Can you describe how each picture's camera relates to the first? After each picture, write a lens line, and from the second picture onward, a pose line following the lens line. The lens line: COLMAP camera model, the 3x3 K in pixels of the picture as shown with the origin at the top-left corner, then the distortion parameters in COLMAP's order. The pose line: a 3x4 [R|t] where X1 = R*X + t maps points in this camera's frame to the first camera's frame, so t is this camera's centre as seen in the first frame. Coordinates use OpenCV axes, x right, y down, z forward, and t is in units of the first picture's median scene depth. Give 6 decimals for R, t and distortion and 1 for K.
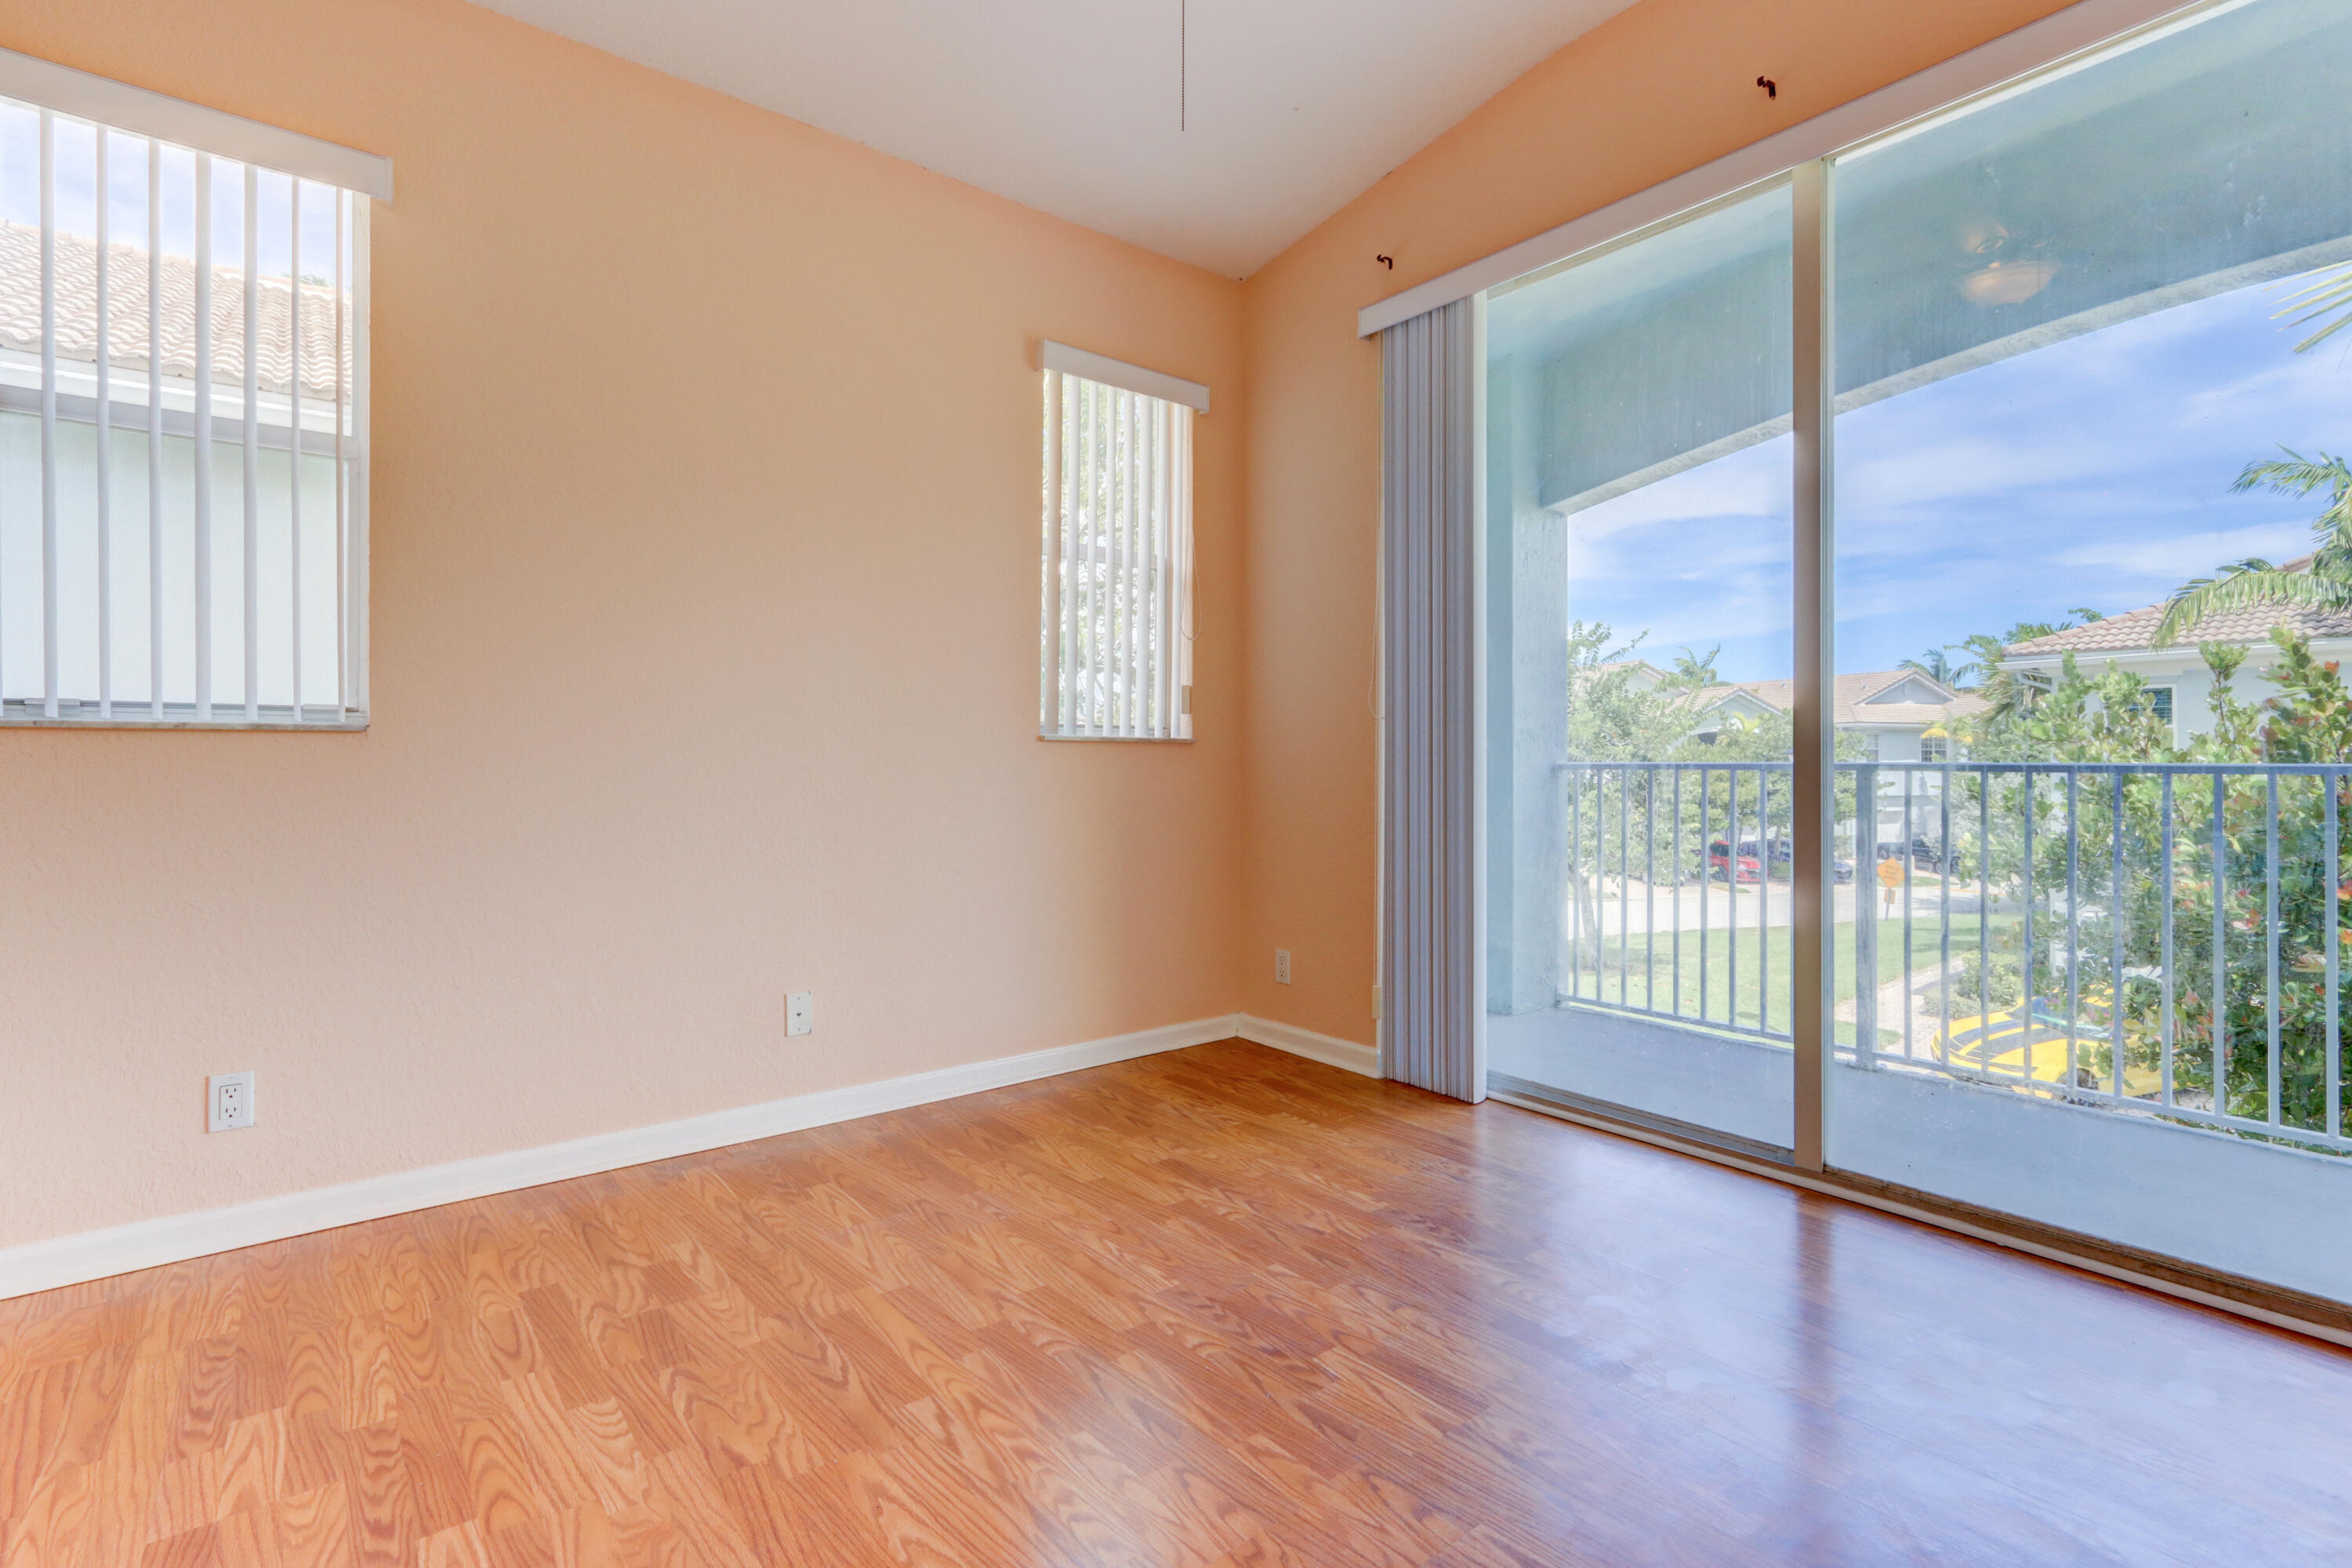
lens RADIAL K [[1111.6, 0, 1164.7], [0, 1111.6, 771.5], [0, 0, 1]] dist [0.000184, 0.000423]
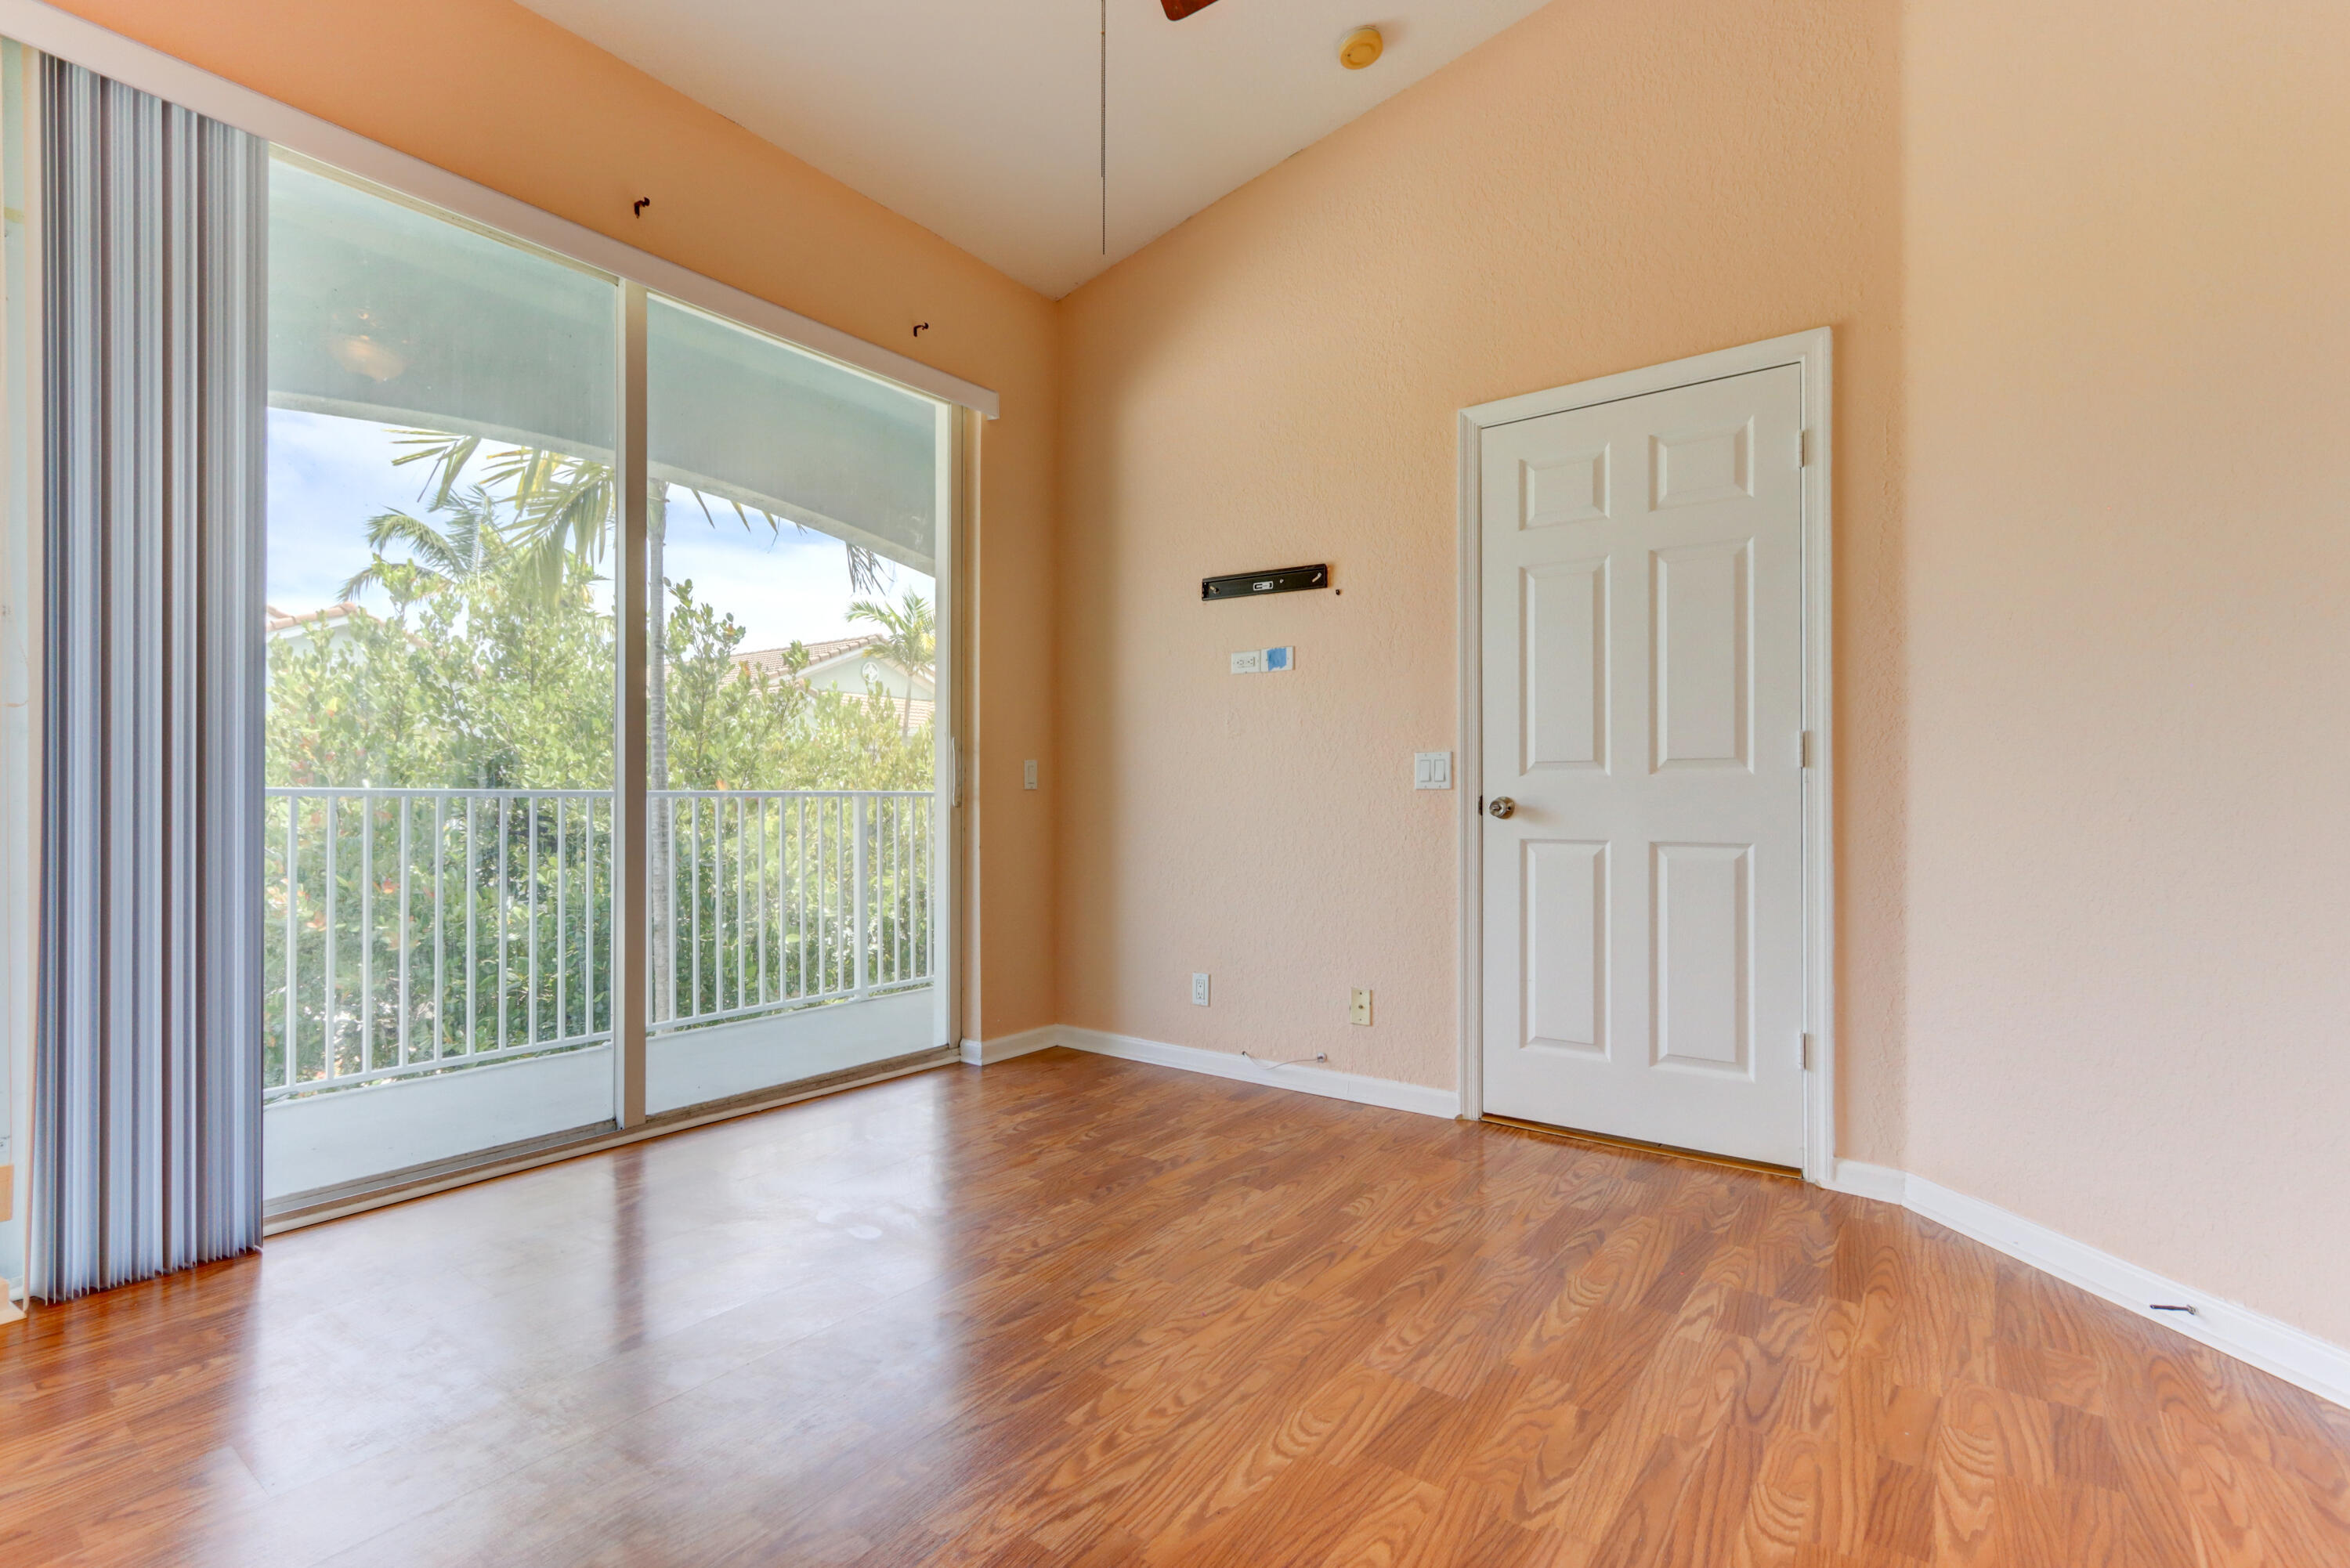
lens RADIAL K [[1107.0, 0, 1147.1], [0, 1107.0, 790.1], [0, 0, 1]] dist [0.001289, 0.000967]
pose [[-0.263374, 0.004484, 0.964683, -0.743263], [0.006330, 0.999976, -0.002920, 0.004152], [-0.964673, 0.005337, -0.263396, 0.809659]]
